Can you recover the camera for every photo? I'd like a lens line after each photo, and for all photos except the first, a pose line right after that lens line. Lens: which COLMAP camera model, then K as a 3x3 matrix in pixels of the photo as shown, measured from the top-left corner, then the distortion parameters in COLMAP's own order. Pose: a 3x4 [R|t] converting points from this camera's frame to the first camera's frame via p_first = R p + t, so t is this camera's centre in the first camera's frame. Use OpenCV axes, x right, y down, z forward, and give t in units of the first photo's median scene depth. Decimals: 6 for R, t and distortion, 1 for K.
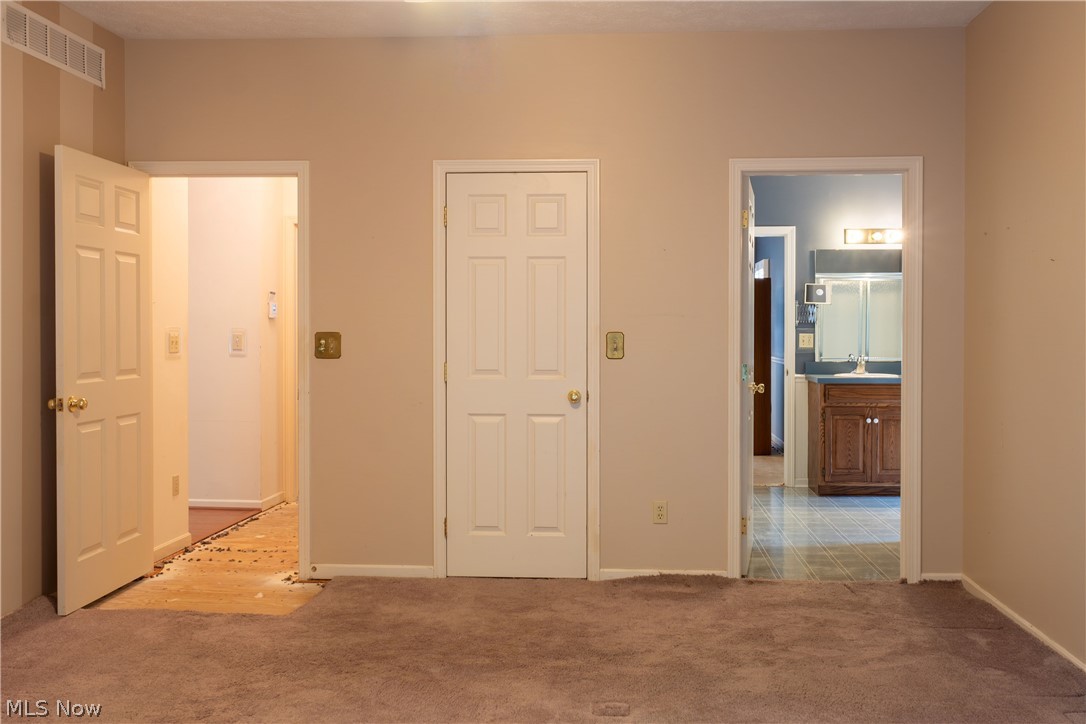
lens RADIAL K [[1001.8, 0, 544.8], [0, 1001.8, 337.1], [0, 0, 1]] dist [-0.004106, 0.006376]
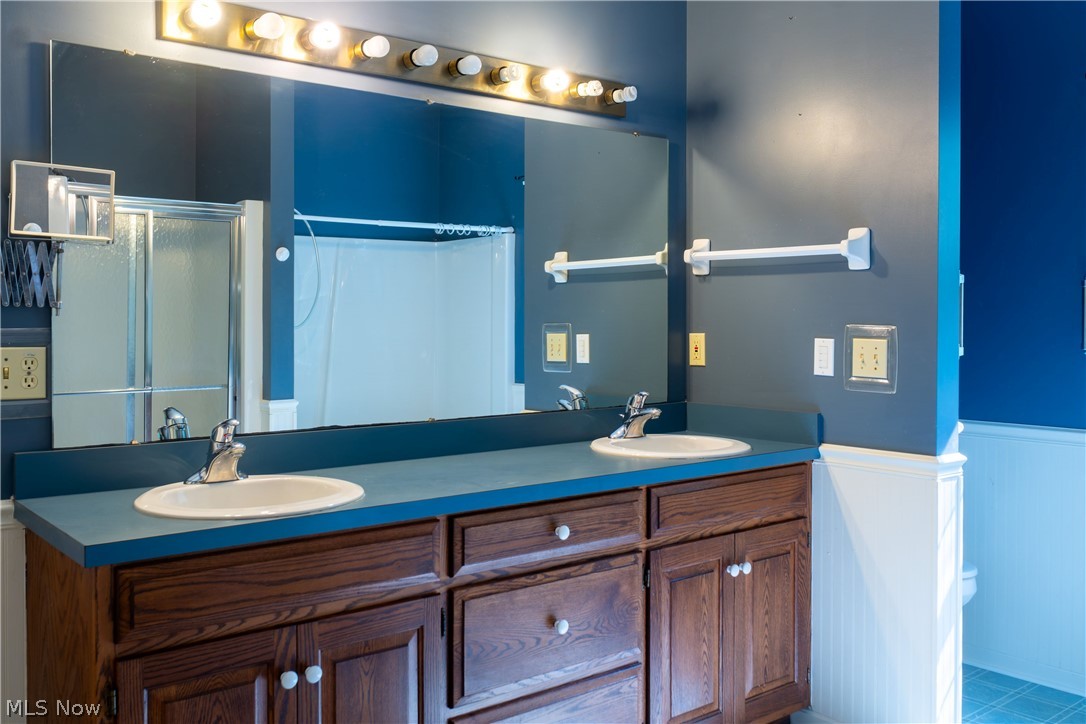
lens RADIAL K [[1001.8, 0, 544.8], [0, 1001.8, 337.1], [0, 0, 1]] dist [-0.004106, 0.006376]
pose [[0.715654, -0.003582, 0.698446, 0.188029], [0.006341, 0.999979, -0.001369, -0.005009], [-0.698427, 0.005409, 0.715661, 0.761536]]
